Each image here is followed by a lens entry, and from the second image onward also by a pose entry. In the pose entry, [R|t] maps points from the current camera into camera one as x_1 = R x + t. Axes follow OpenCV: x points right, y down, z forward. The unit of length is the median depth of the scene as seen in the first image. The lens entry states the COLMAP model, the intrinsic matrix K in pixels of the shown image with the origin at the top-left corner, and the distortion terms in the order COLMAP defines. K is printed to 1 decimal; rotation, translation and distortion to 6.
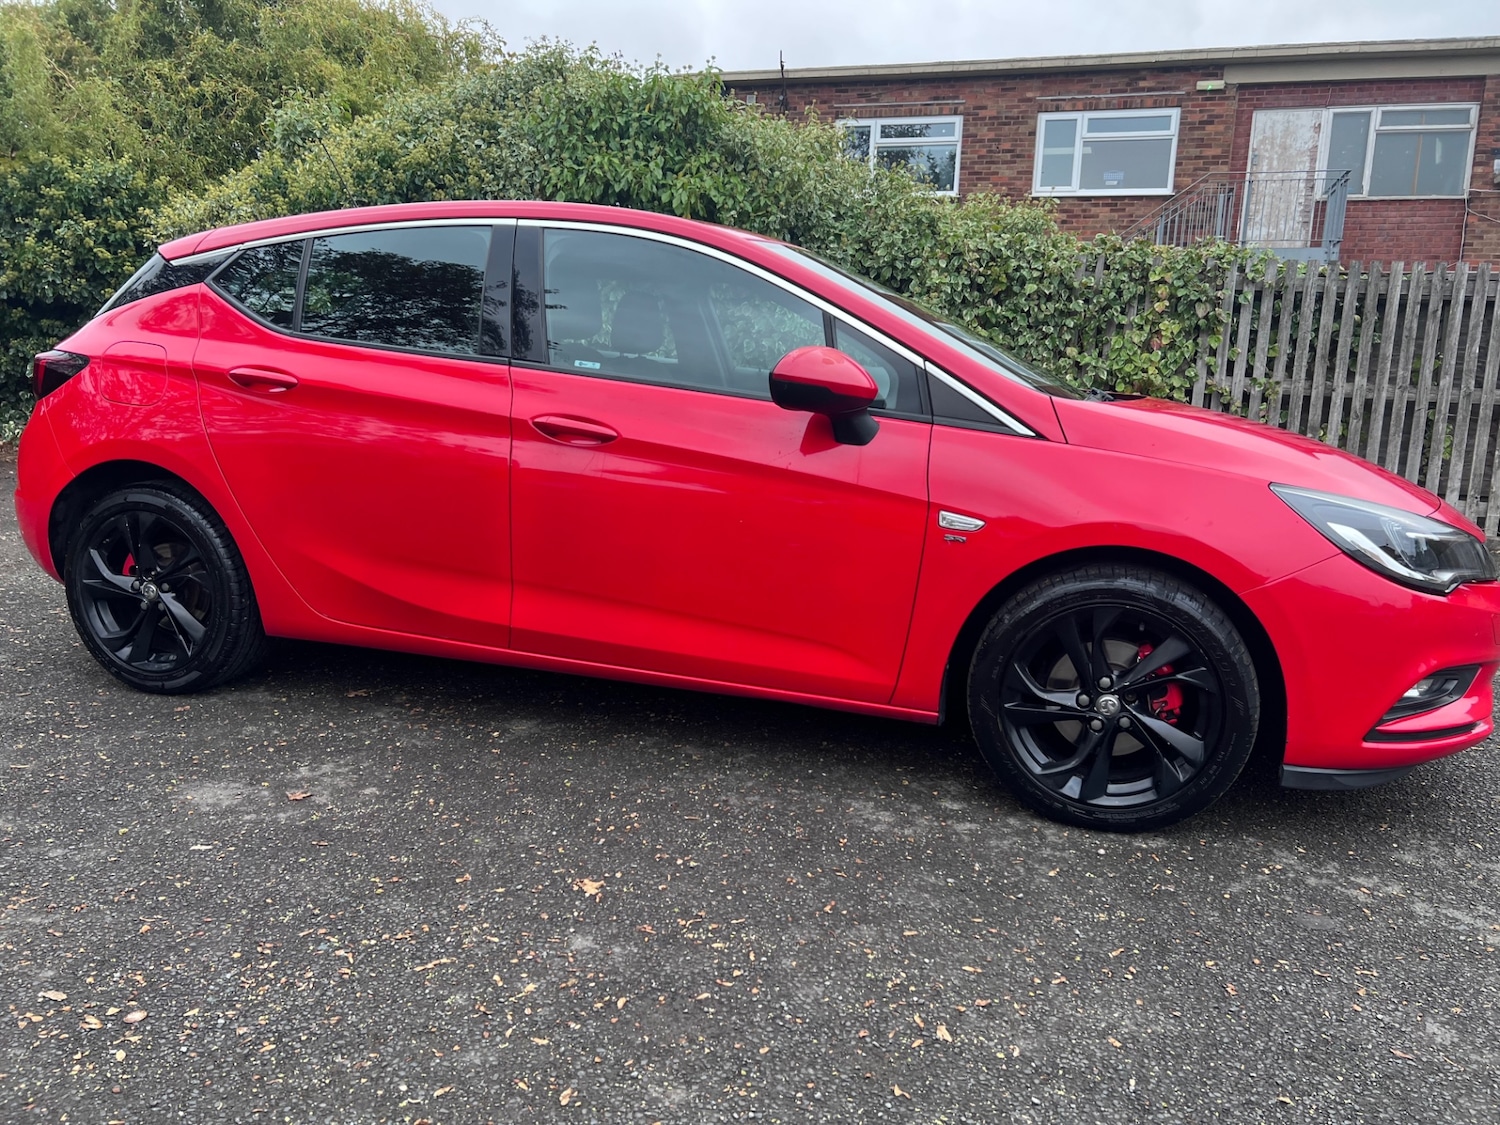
lens RADIAL K [[1106.9, 0, 753.1], [0, 1106.9, 557.5], [0, 0, 1]] dist [0.048983, -0.050341]
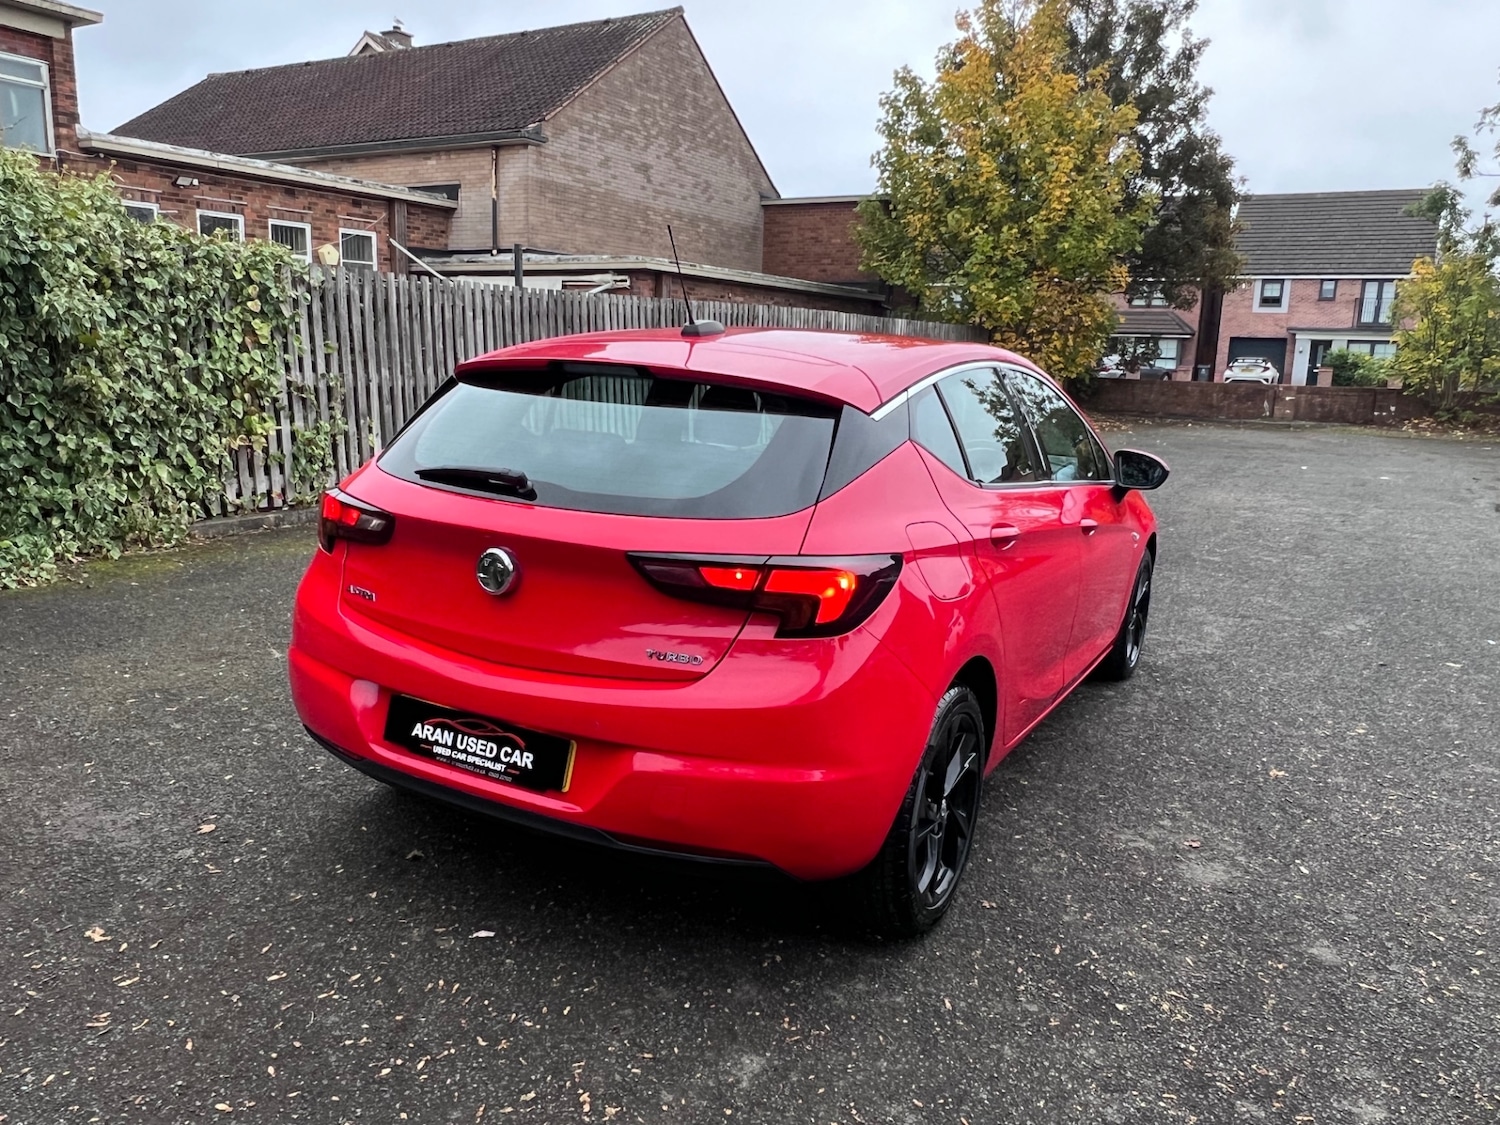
lens RADIAL K [[1112.6, 0, 709.3], [0, 1112.6, 558.5], [0, 0, 1]] dist [0.006031, 0.001102]
pose [[0.234352, -0.210581, 0.949070, -0.537160], [0.135390, 0.973813, 0.182639, -0.132762], [-0.962678, 0.085692, 0.256726, 0.374727]]
